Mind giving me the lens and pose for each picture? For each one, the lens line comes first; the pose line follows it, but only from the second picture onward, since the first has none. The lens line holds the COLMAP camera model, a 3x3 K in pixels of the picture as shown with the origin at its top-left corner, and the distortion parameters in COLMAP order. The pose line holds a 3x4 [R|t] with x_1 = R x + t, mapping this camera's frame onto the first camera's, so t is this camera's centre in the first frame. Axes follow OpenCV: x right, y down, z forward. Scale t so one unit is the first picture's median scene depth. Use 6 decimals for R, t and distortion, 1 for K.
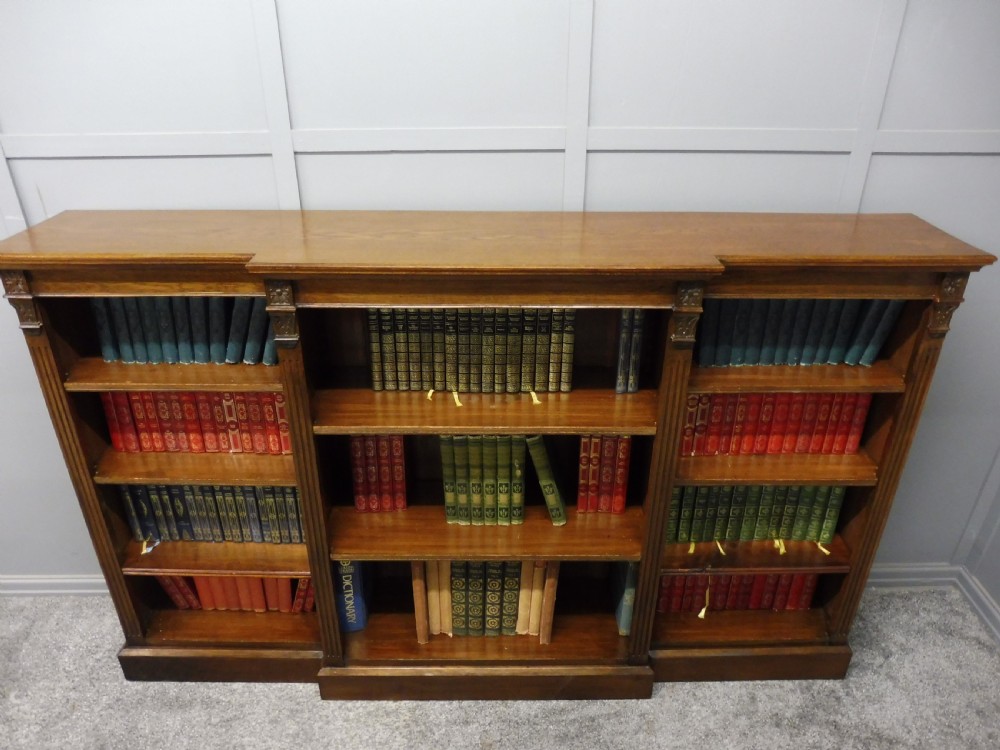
lens RADIAL K [[732.8, 0, 496.7], [0, 732.8, 376.2], [0, 0, 1]] dist [-0.046193, 0.006859]
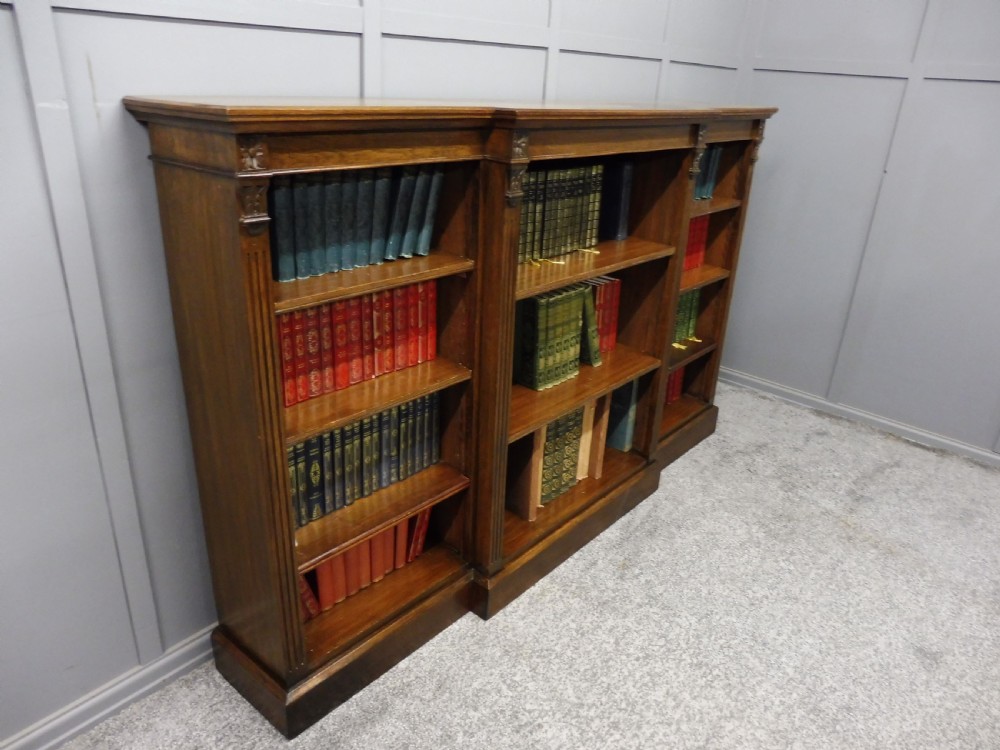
lens RADIAL K [[732.8, 0, 503.5], [0, 732.8, 377.1], [0, 0, 1]] dist [-0.046193, 0.006859]
pose [[0.647802, -0.266757, 0.713578, -0.877958], [0.311572, 0.947539, 0.071367, 0.089198], [-0.695181, 0.176099, 0.696931, 0.281038]]
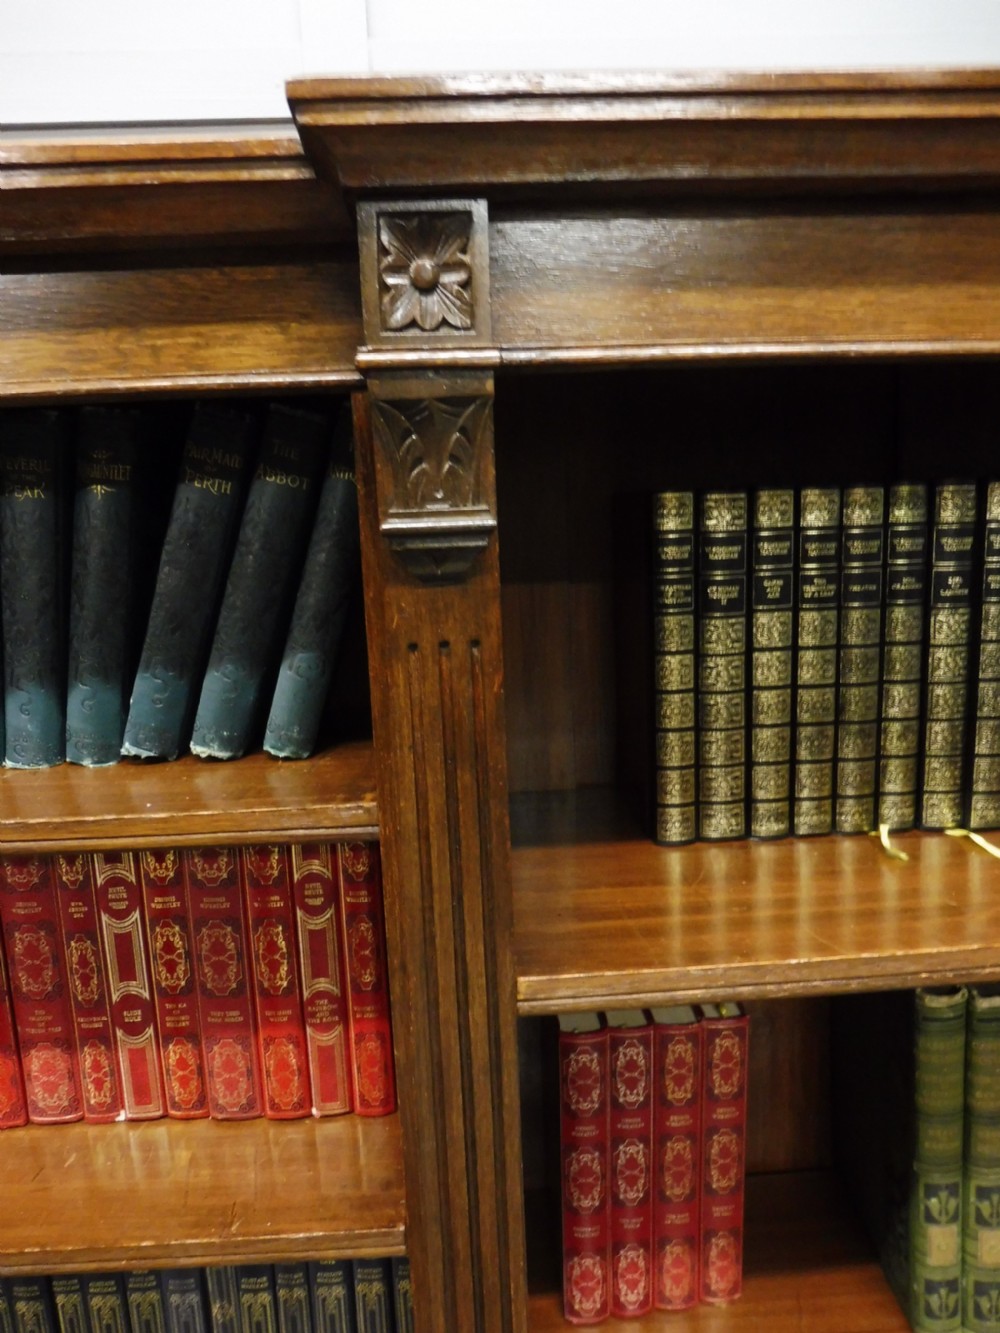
lens RADIAL K [[976.8, 0, 475.0], [0, 976.8, 668.7], [0, 0, 1]] dist [-0.046193, 0.006859]
pose [[0.998247, -0.052037, 0.028180, -0.231939], [0.058097, 0.952368, -0.299366, 0.058721], [-0.011260, 0.300479, 0.953722, 0.600061]]
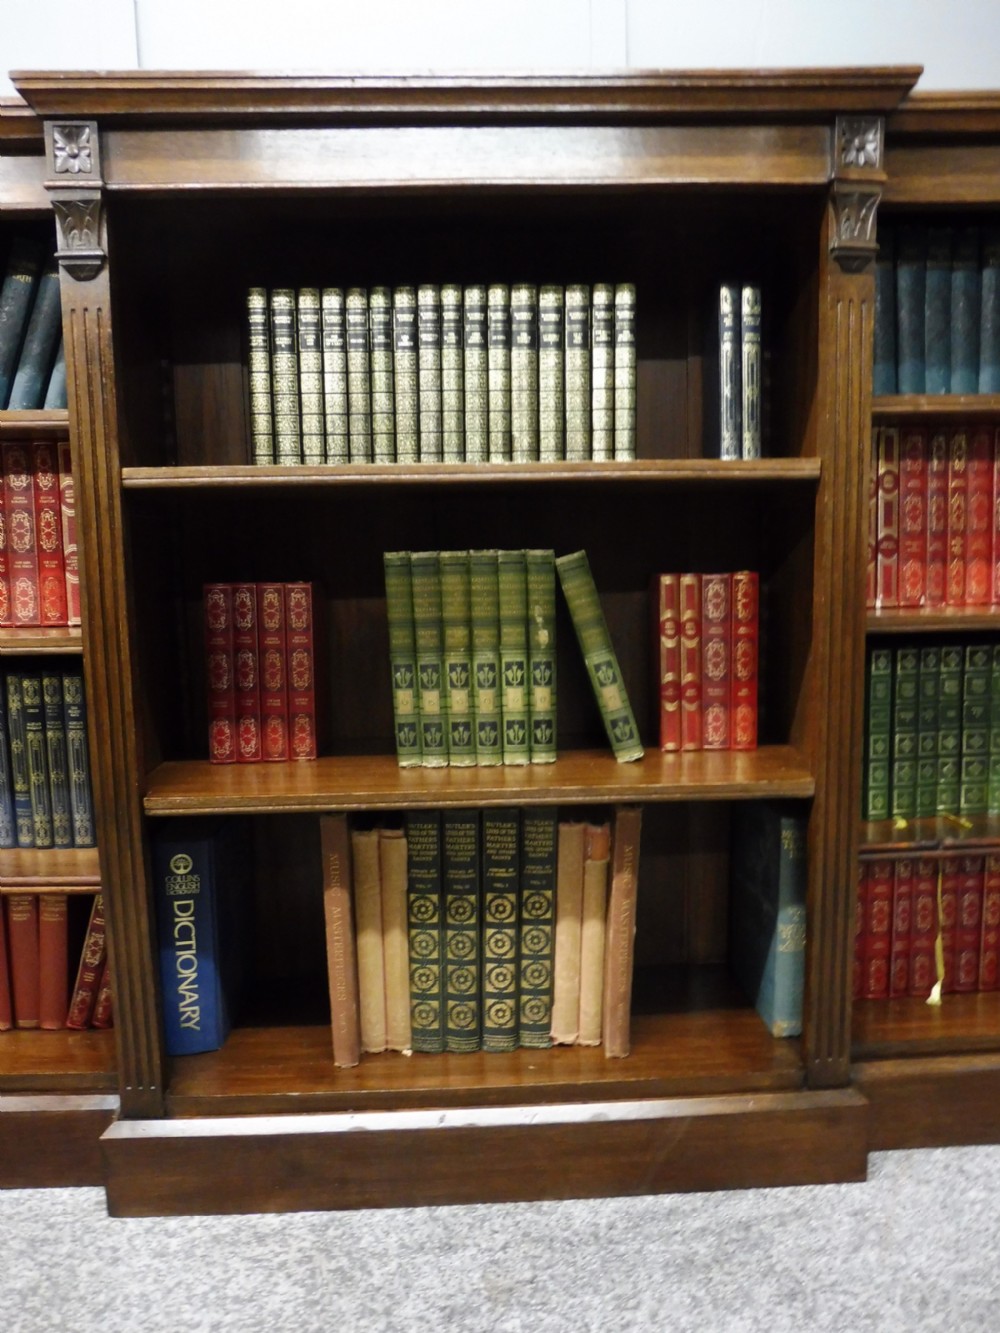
lens RADIAL K [[976.8, 0, 490.0], [0, 976.8, 670.1], [0, 0, 1]] dist [-0.046193, 0.006859]
pose [[0.999022, -0.027148, 0.034886, -0.028934], [0.037498, 0.938362, -0.343614, 0.369332], [-0.023408, 0.344586, 0.938463, 0.376992]]
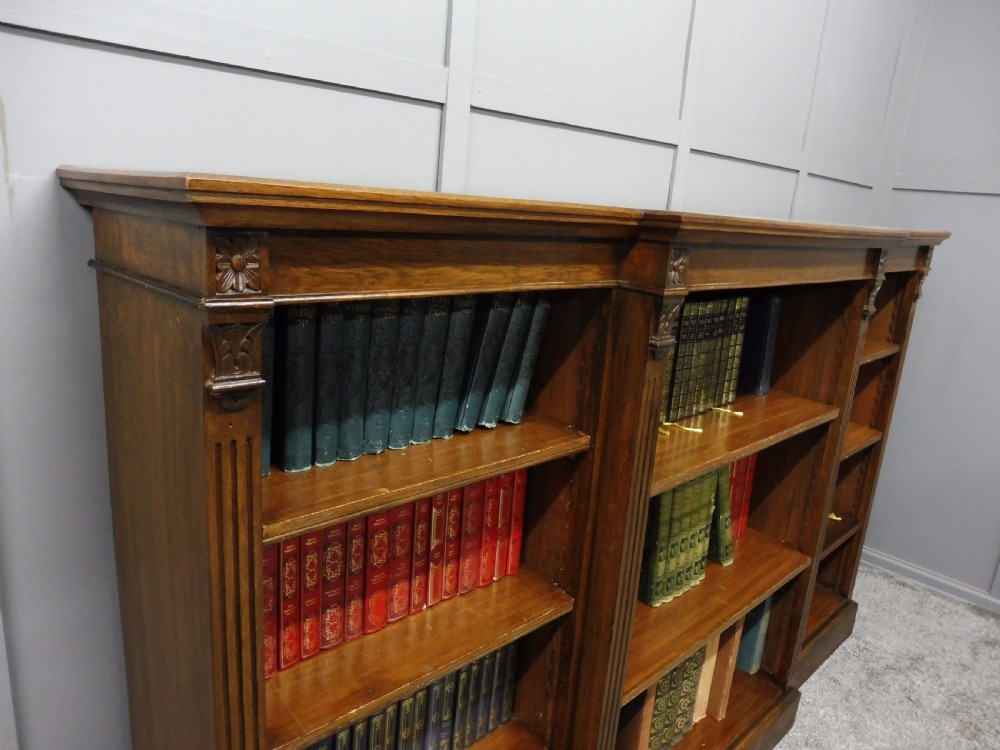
lens RADIAL K [[732.8, 0, 504.3], [0, 732.8, 372.8], [0, 0, 1]] dist [-0.046193, 0.006859]
pose [[0.701429, -0.118392, 0.702837, -0.686504], [0.259668, 0.960783, -0.097305, 0.001031], [-0.663754, 0.250757, 0.704664, 0.515422]]
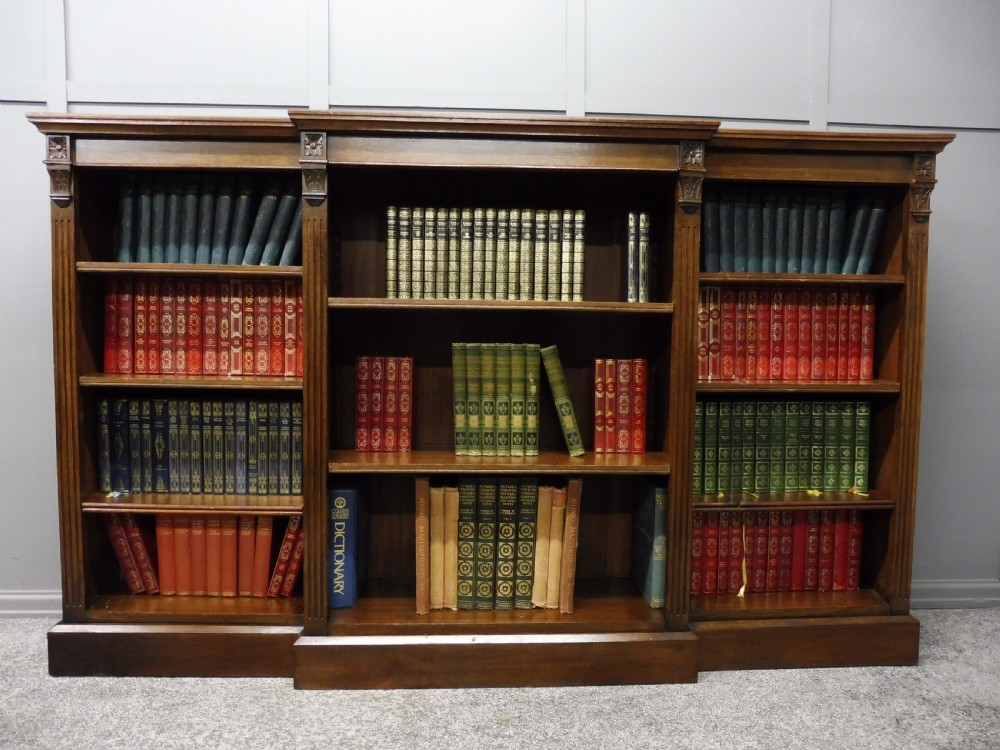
lens RADIAL K [[732.8, 0, 497.1], [0, 732.8, 372.6], [0, 0, 1]] dist [-0.046193, 0.006859]
pose [[0.998927, 0.006888, 0.045798, -0.059519], [0.012849, 0.908843, -0.416940, 0.496961], [-0.044496, 0.417081, 0.907779, 0.121167]]
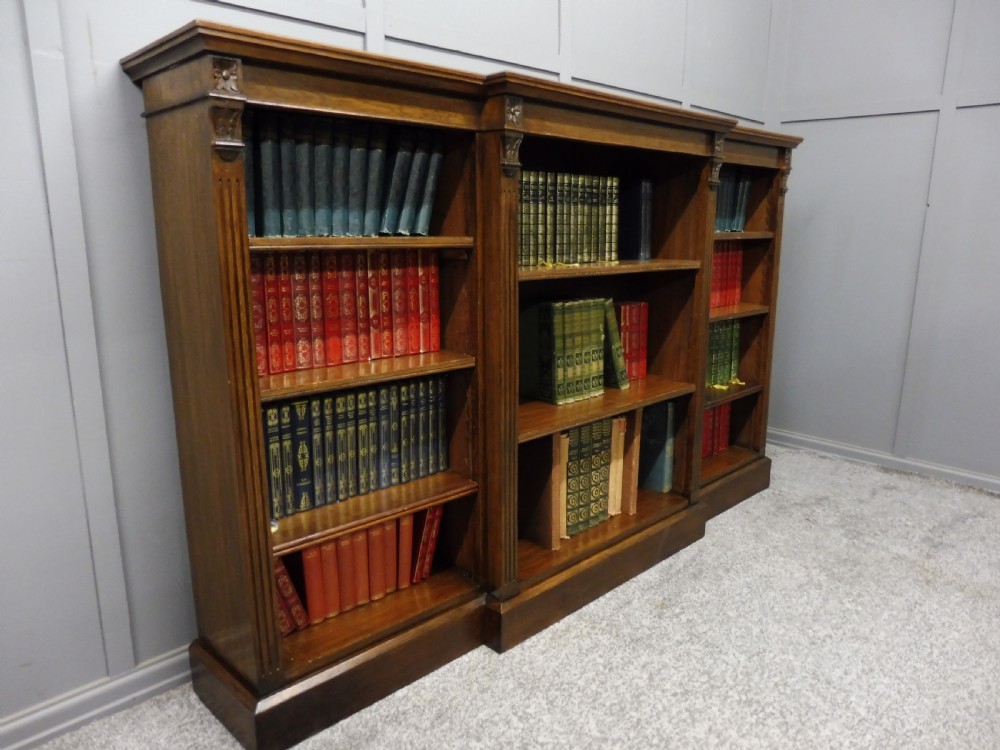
lens RADIAL K [[732.8, 0, 502.6], [0, 732.8, 376.4], [0, 0, 1]] dist [-0.046193, 0.006859]
pose [[0.709170, -0.144538, 0.690063, -0.823883], [0.326299, 0.934915, -0.139510, 0.284114], [-0.624986, 0.324103, 0.710176, 0.320084]]
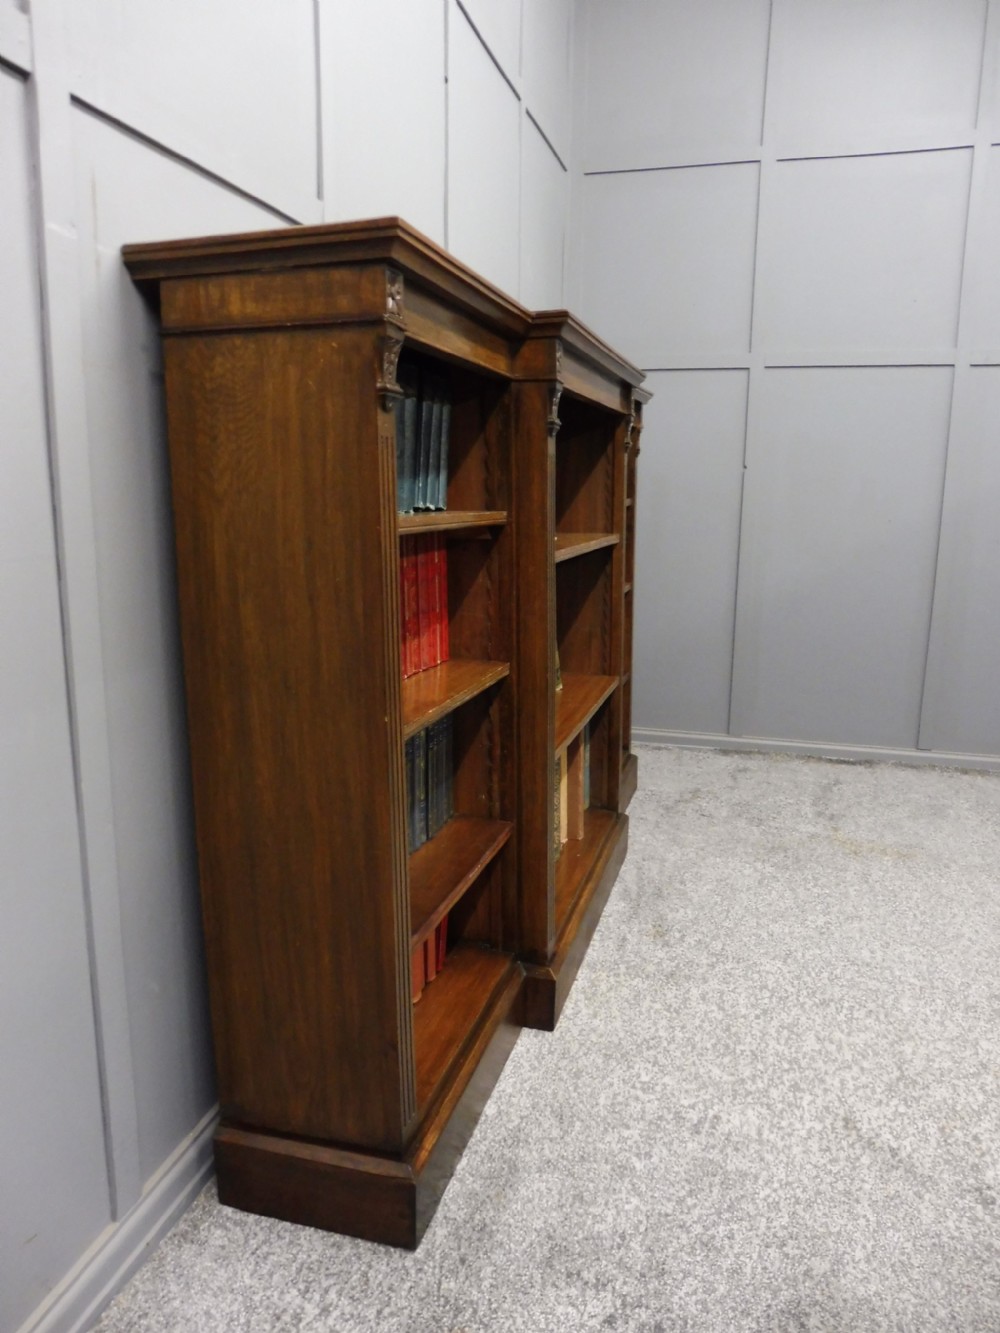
lens RADIAL K [[976.8, 0, 501.8], [0, 976.8, 661.4], [0, 0, 1]] dist [-0.046193, 0.006859]
pose [[0.274213, -0.173818, 0.945830, -1.106667], [0.447742, 0.893501, 0.034393, 0.098888], [-0.851078, 0.414057, 0.322836, 0.653810]]
